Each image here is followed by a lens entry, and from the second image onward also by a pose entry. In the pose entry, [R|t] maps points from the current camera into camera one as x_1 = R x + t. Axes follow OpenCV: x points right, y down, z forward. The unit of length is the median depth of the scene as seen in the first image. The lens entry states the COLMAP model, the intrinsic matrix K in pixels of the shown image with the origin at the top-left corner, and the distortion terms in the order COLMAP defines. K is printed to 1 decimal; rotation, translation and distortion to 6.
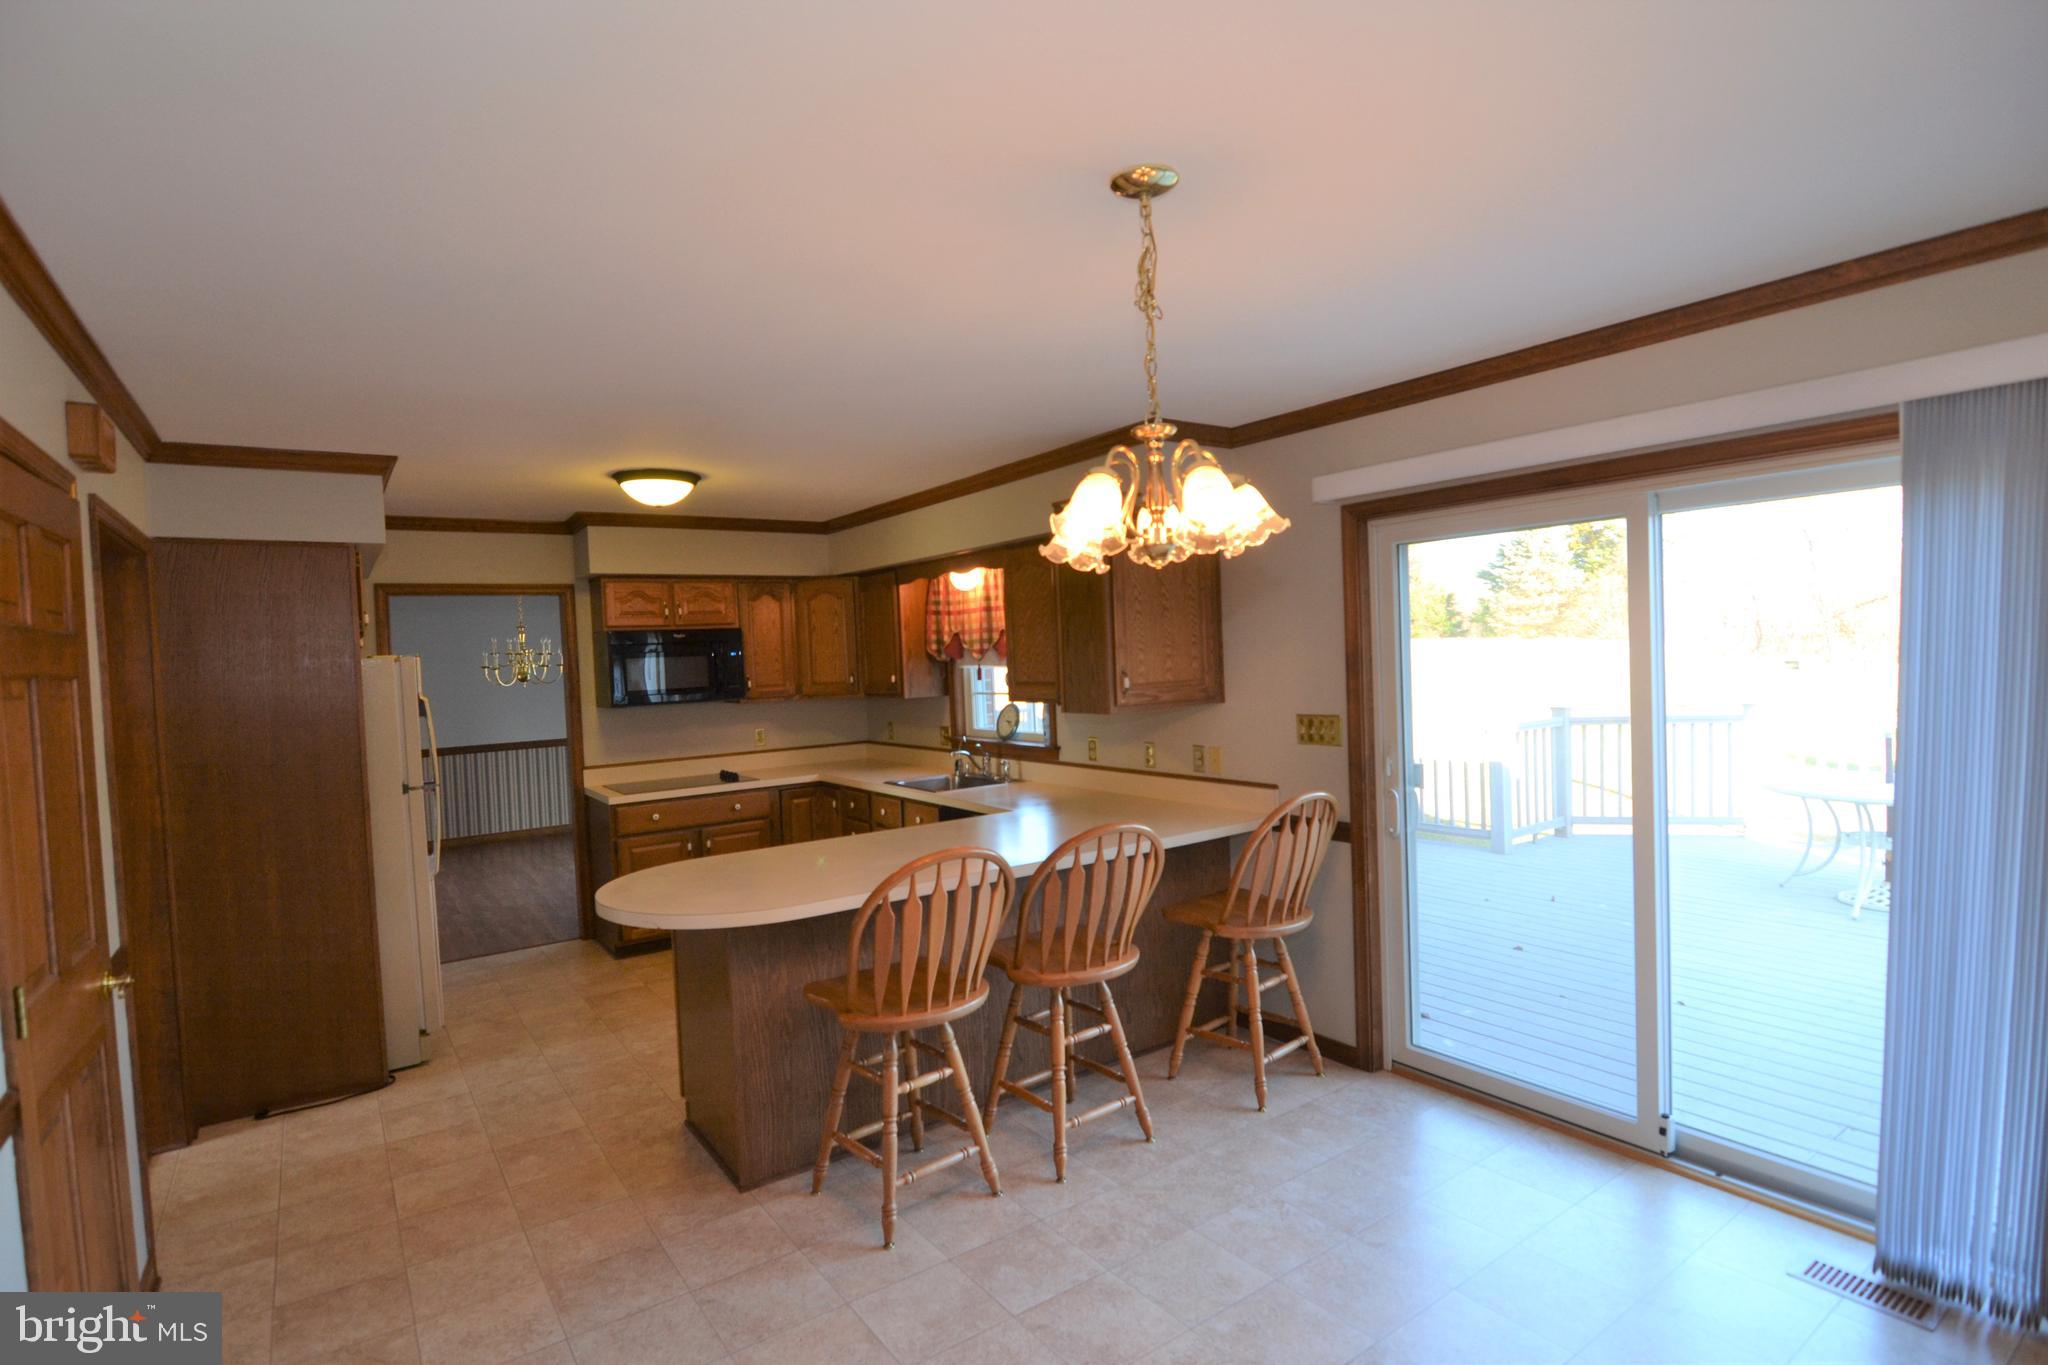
lens RADIAL K [[1008.5, 0, 1037.0], [0, 1008.5, 678.6], [0, 0, 1]] dist [-0.005801, -0.003418]
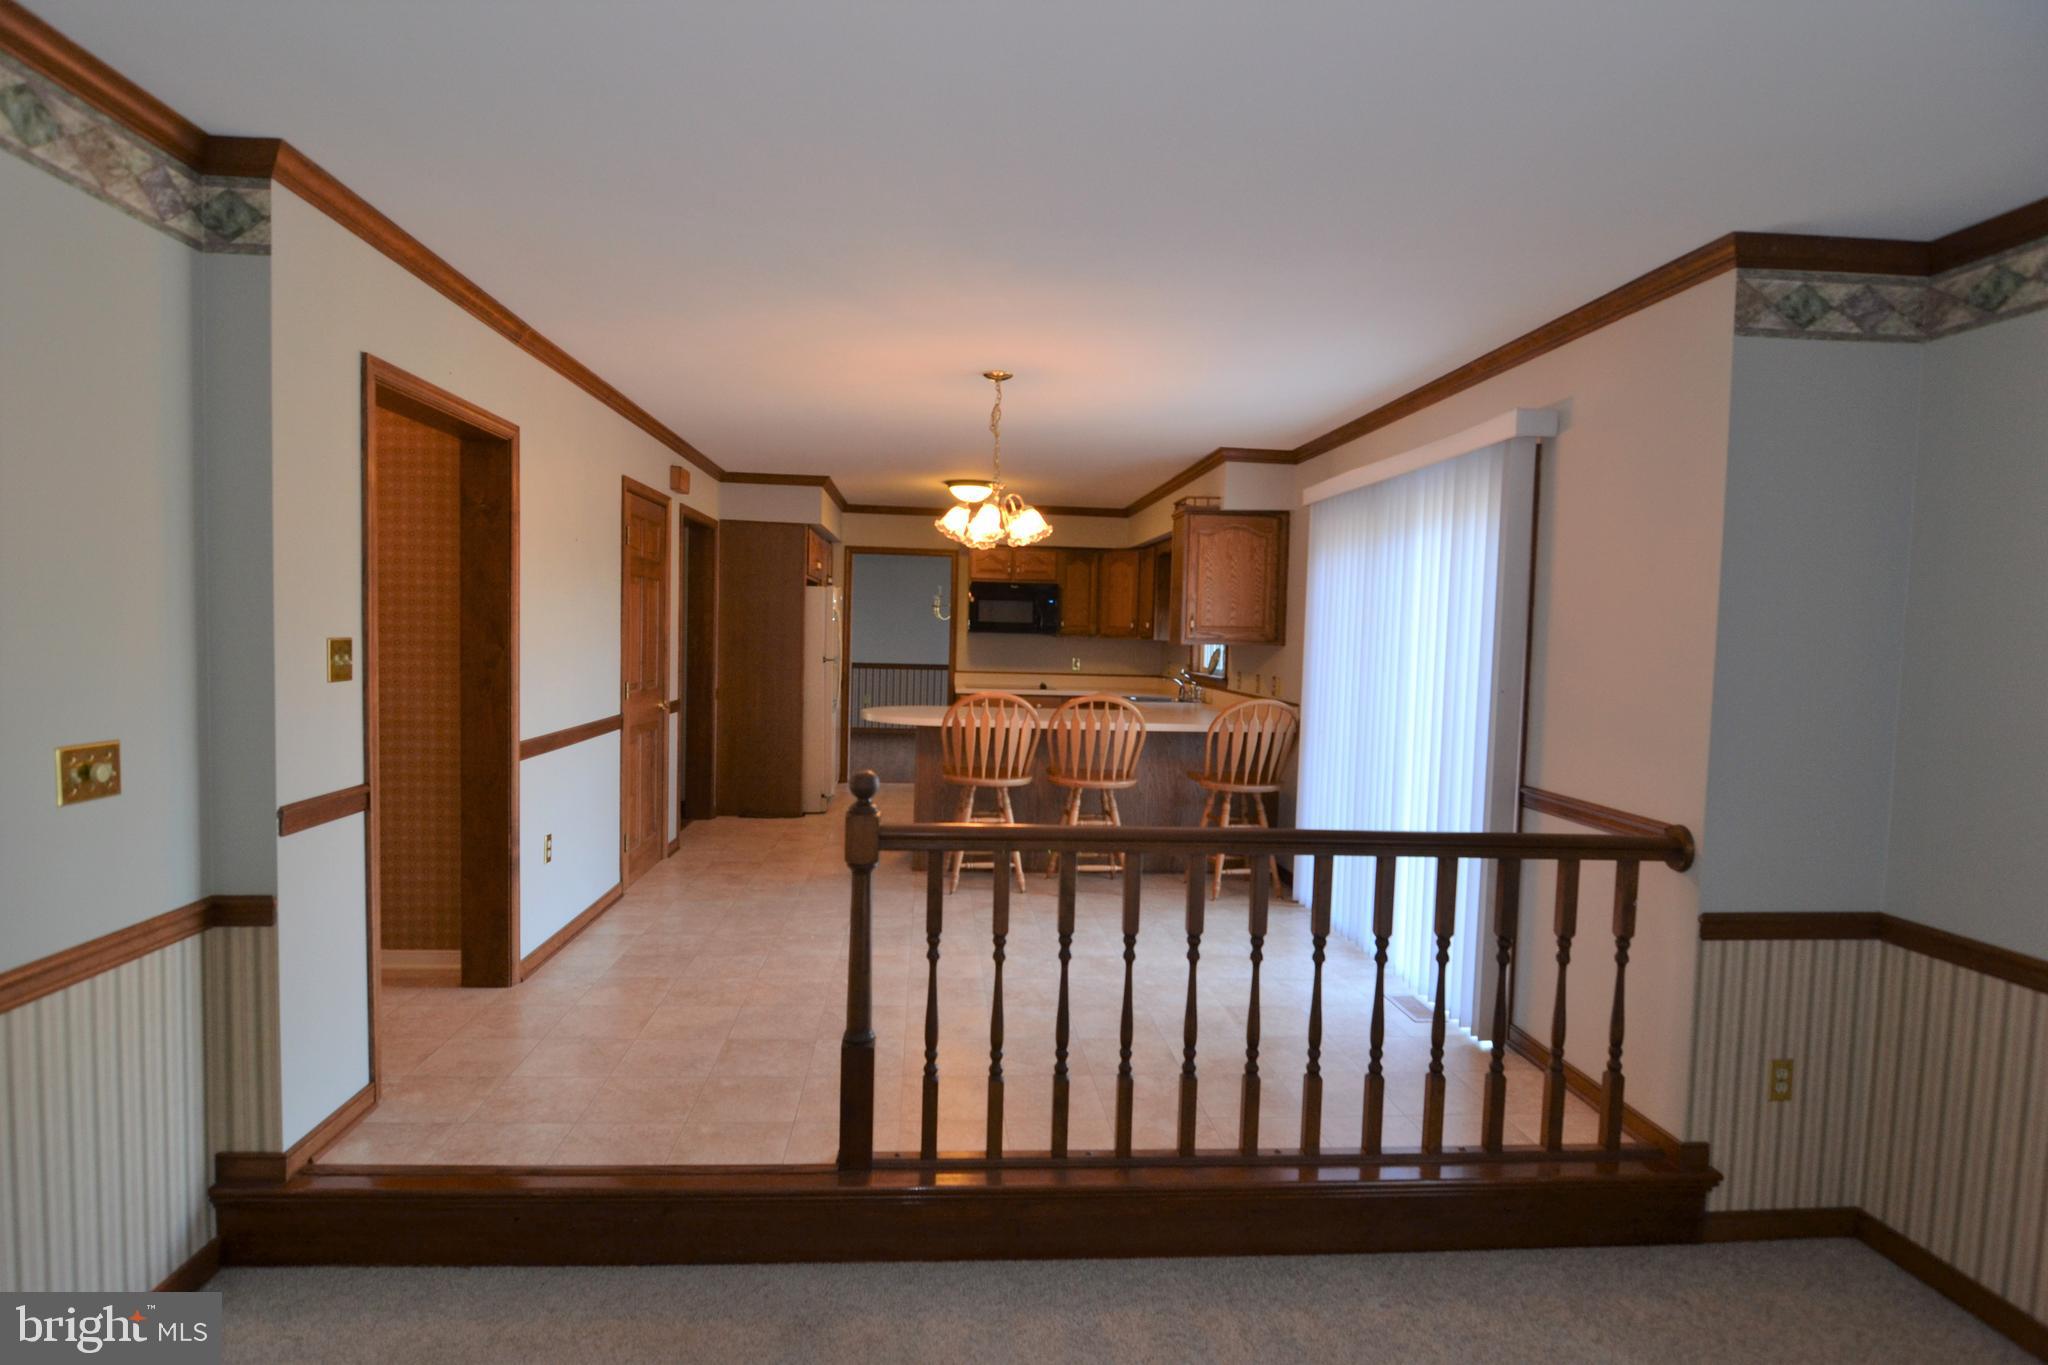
lens RADIAL K [[1054.5, 0, 1035.5], [0, 1054.5, 691.3], [0, 0, 1]] dist [0.000047, -0.000641]
pose [[0.862116, 0.091693, -0.498346, 0.470805], [-0.074550, 0.995741, 0.054243, 0.024955], [0.501197, -0.009612, 0.865280, -0.325850]]
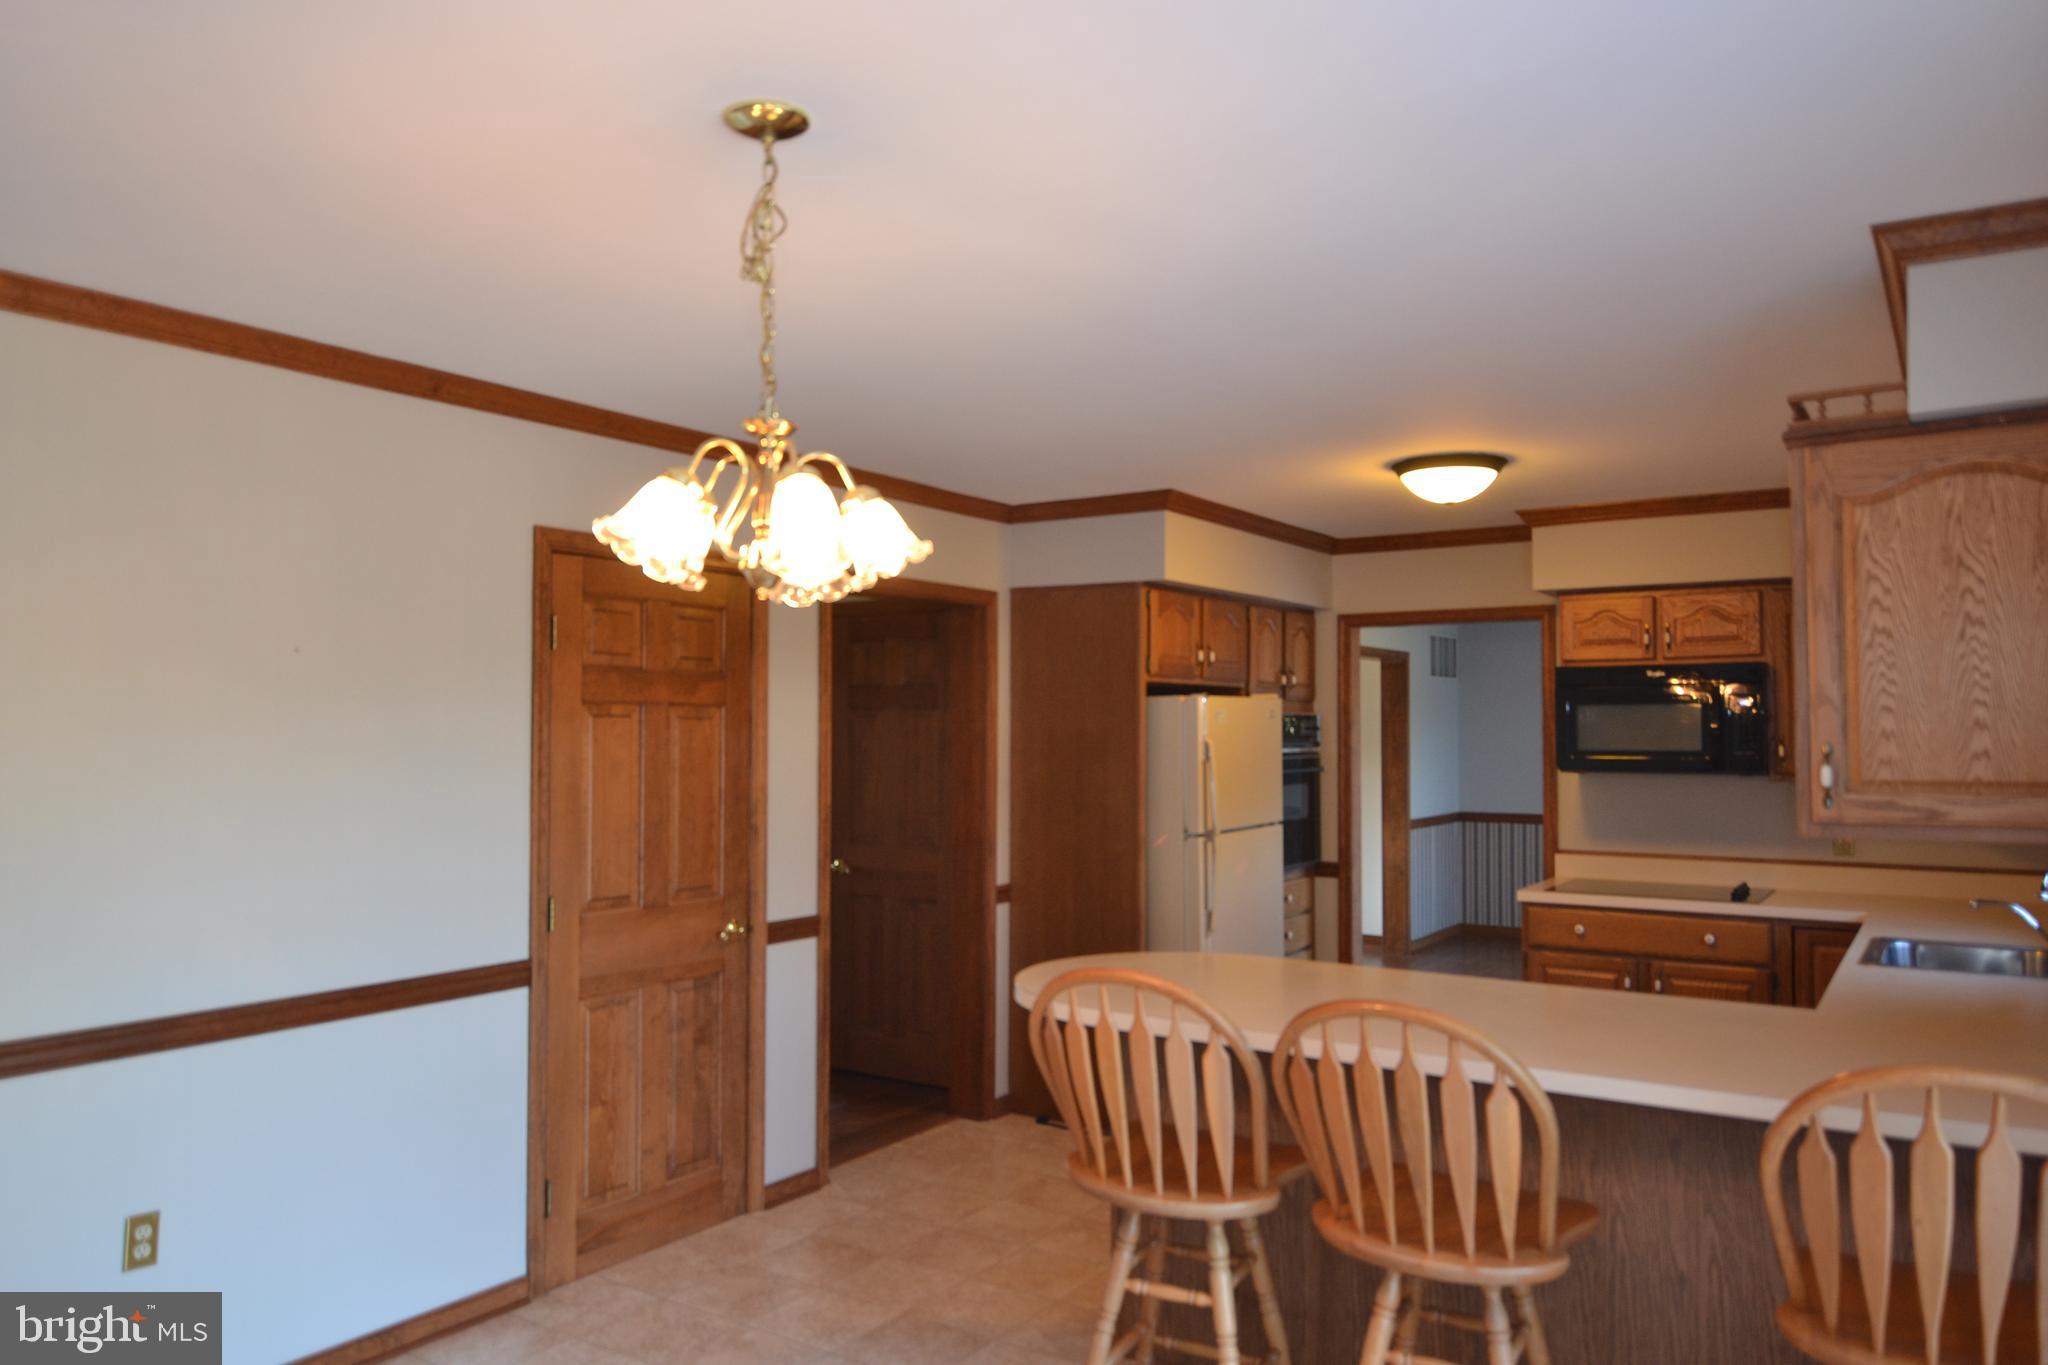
lens RADIAL K [[1432.5, 0, 1025.6], [0, 1432.5, 690.5], [0, 0, 1]] dist [0.005074, -0.006388]
pose [[0.357299, 0.014754, -0.933874, 0.417746], [-0.039589, 0.999216, 0.000639, -0.015433], [0.933151, 0.036742, 0.357603, 0.269578]]
